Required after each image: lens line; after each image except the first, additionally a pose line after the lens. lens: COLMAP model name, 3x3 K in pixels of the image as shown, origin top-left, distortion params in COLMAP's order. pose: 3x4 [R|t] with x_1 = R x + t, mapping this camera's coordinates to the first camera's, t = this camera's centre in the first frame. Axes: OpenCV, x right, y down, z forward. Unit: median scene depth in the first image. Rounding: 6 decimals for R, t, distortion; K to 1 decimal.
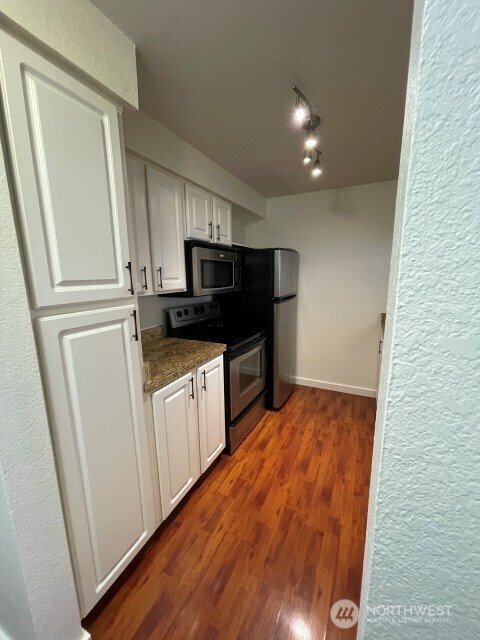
lens RADIAL K [[258.2, 0, 238.9], [0, 258.2, 318.0], [0, 0, 1]] dist [0.001498, 0.000220]
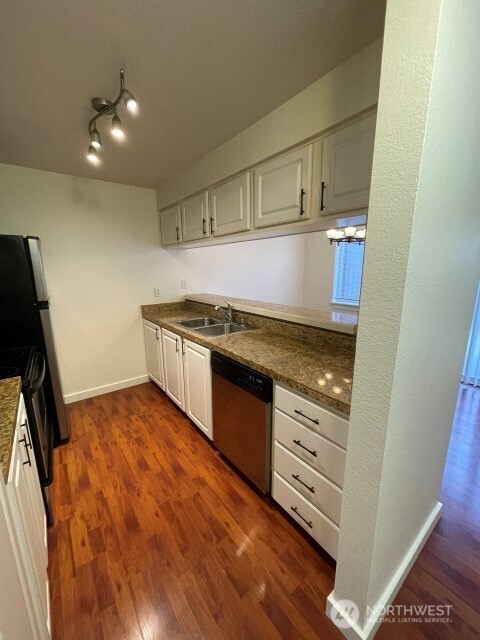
lens RADIAL K [[258.2, 0, 239.5], [0, 258.2, 320.4], [0, 0, 1]] dist [0.001498, 0.000220]
pose [[0.435015, -0.169540, 0.884318, -0.333757], [0.150300, 0.982007, 0.114333, -0.028685], [-0.887790, 0.083177, 0.452670, 0.159409]]
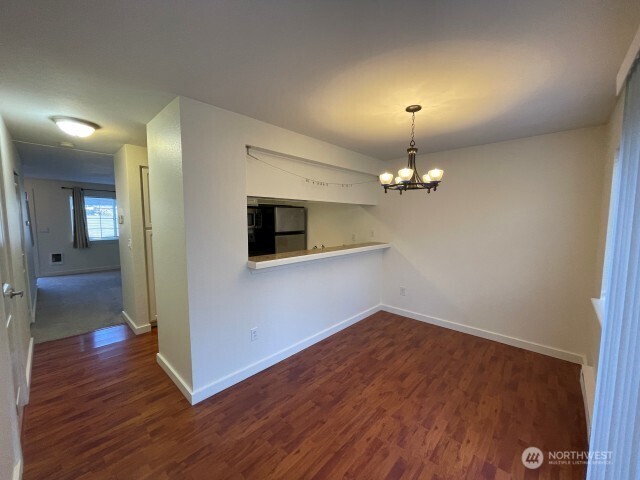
lens RADIAL K [[258.2, 0, 320.9], [0, 258.2, 240.0], [0, 0, 1]] dist [0.001498, 0.000220]
pose [[0.968601, 0.026106, -0.247246, 0.154206], [-0.048312, 0.995279, -0.084178, 0.019593], [0.243881, 0.093480, 0.965289, -0.118621]]
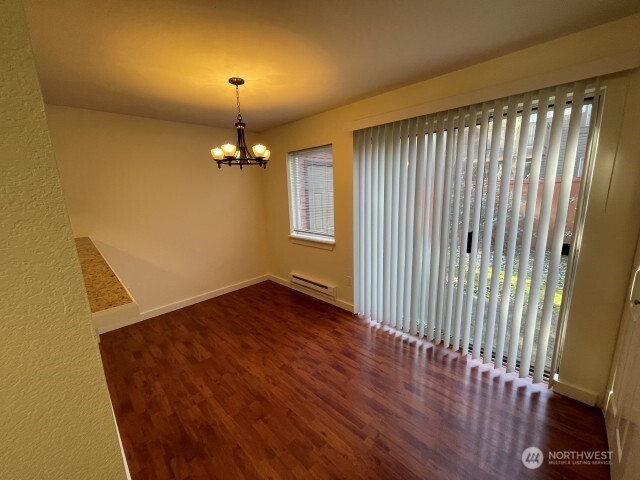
lens RADIAL K [[258.2, 0, 317.3], [0, 258.2, 240.2], [0, 0, 1]] dist [0.001498, 0.000220]
pose [[0.290330, -0.201805, 0.935406, 0.035795], [0.203247, 0.968211, 0.145798, 0.005785], [-0.935093, 0.147789, 0.322117, -0.051761]]
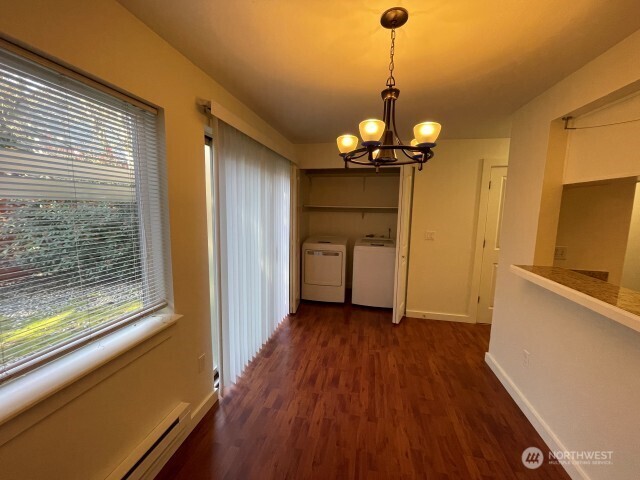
lens RADIAL K [[258.2, 0, 318.8], [0, 258.2, 240.1], [0, 0, 1]] dist [0.001498, 0.000220]
pose [[-0.956938, 0.019993, -0.289601, 0.211644], [-0.068761, 0.953624, 0.293042, -0.021346], [0.282030, 0.300337, -0.911184, 0.103685]]
